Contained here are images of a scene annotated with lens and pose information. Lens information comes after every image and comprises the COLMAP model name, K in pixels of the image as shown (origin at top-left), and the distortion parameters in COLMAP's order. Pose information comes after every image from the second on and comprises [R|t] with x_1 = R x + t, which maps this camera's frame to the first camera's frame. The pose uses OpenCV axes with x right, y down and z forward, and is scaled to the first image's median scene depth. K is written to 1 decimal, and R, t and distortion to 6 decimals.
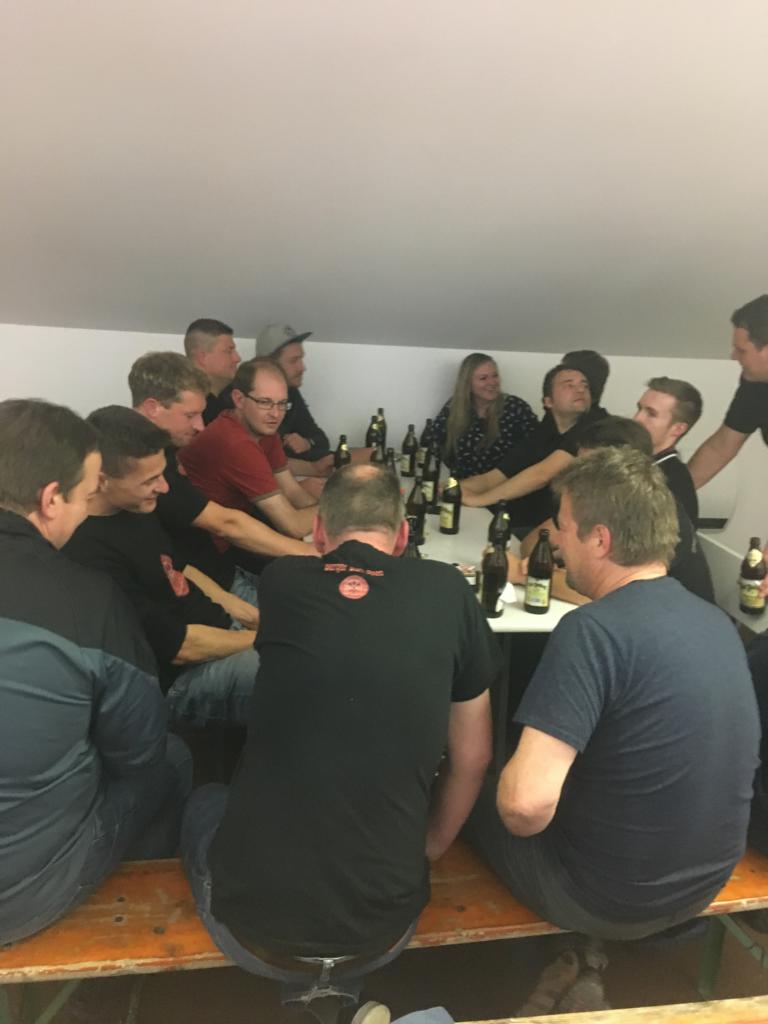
lens RADIAL K [[876.5, 0, 341.1], [0, 876.5, 535.1], [0, 0, 1]] dist [0.139596, -0.366002]
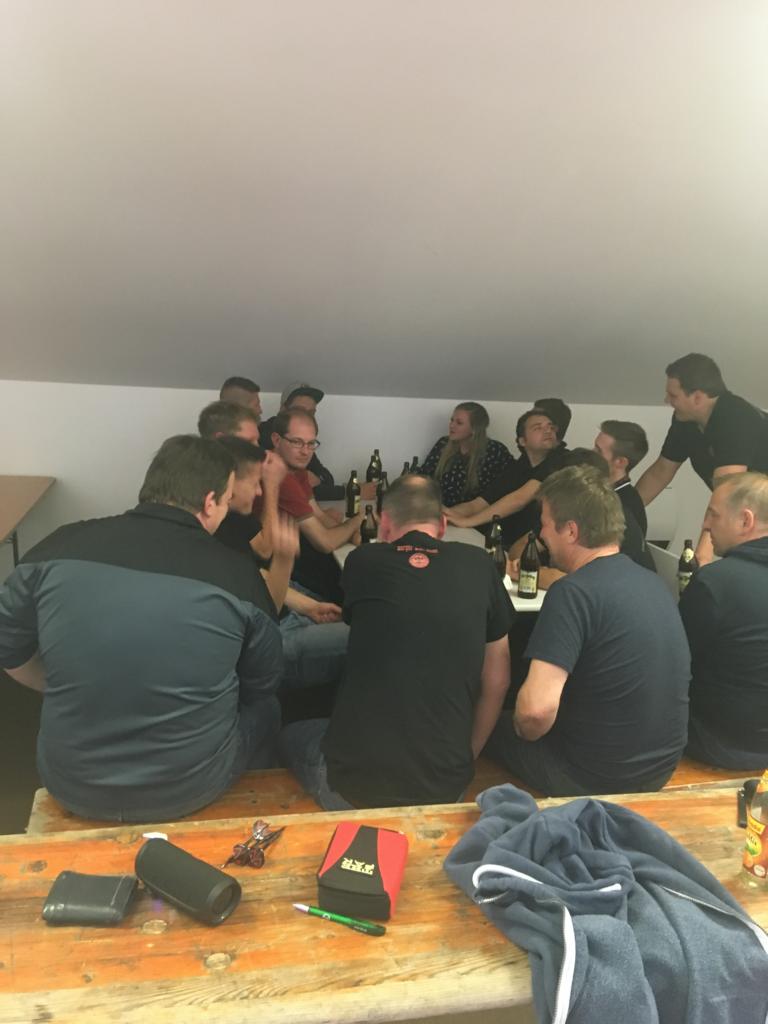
lens RADIAL K [[857.4, 0, 384.0], [0, 857.4, 512.0], [0, 0, 1]] dist [0.128017, -0.201659]
pose [[0.996235, -0.018755, 0.084639, -0.099039], [0.025160, 0.996847, -0.075254, 0.054015], [-0.082961, 0.077100, 0.993566, -0.269667]]
